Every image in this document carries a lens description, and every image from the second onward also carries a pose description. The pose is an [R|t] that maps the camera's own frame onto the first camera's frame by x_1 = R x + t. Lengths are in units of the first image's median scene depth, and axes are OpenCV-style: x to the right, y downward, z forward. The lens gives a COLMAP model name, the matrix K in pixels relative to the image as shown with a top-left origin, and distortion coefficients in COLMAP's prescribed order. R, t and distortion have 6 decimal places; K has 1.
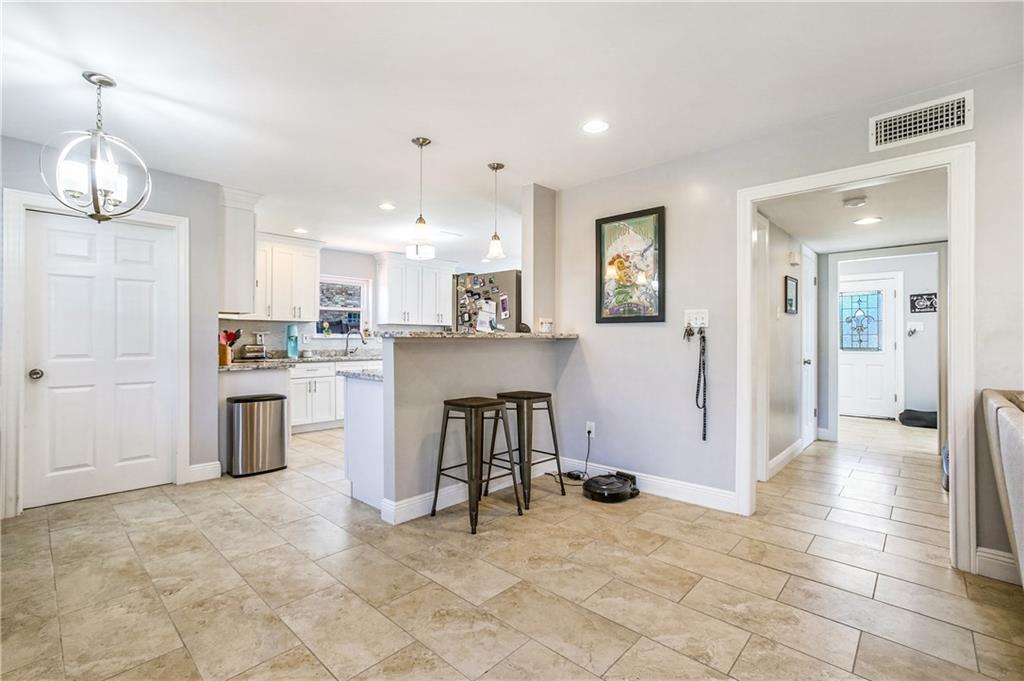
lens RADIAL K [[444.8, 0, 506.7], [0, 444.8, 340.0], [0, 0, 1]] dist [0.002130, 0.000639]
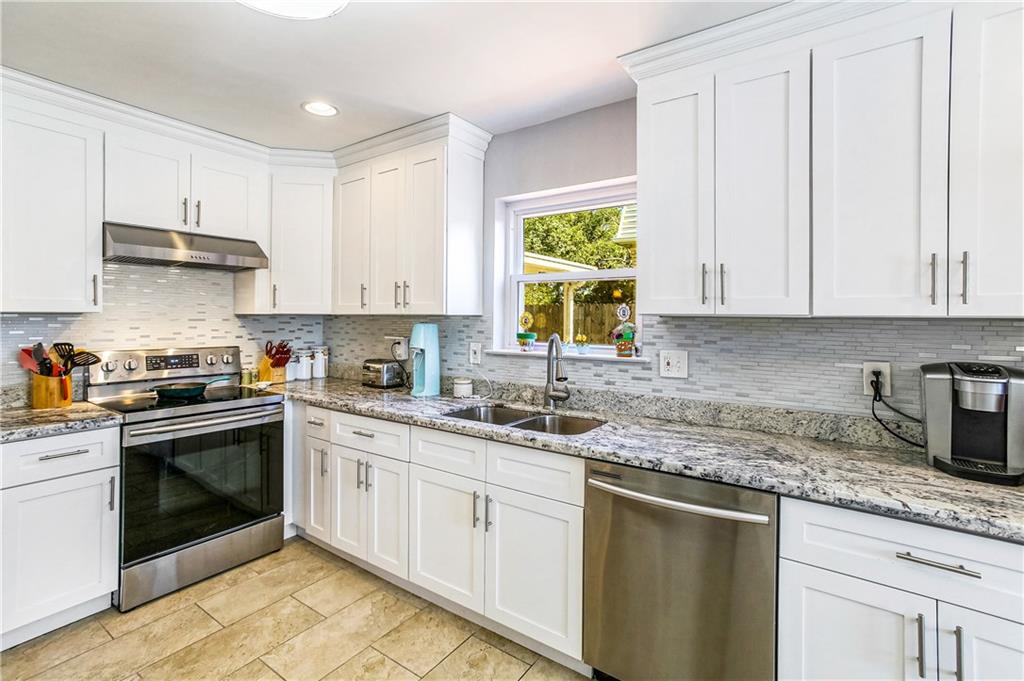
lens RADIAL K [[482.2, 0, 508.1], [0, 482.2, 316.5], [0, 0, 1]] dist [-0.000029, 0.000959]
pose [[0.150245, -0.004133, -0.988640, 0.034518], [-0.012864, 0.999898, -0.006135, -0.049932], [0.988565, 0.013640, 0.150177, 1.321361]]
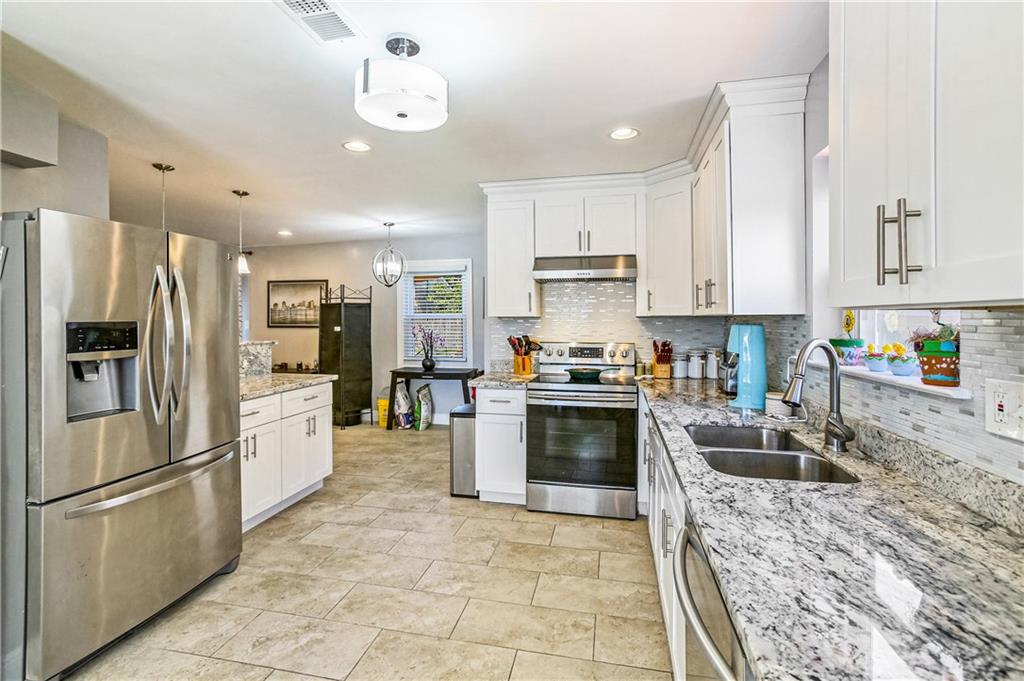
lens RADIAL K [[482.2, 0, 508.1], [0, 482.2, 316.5], [0, 0, 1]] dist [-0.000029, 0.000959]
pose [[-0.860132, -0.004956, -0.510048, -0.090516], [-0.005103, 0.999986, -0.001111, -0.050622], [0.510047, 0.001647, -0.860145, 1.631393]]
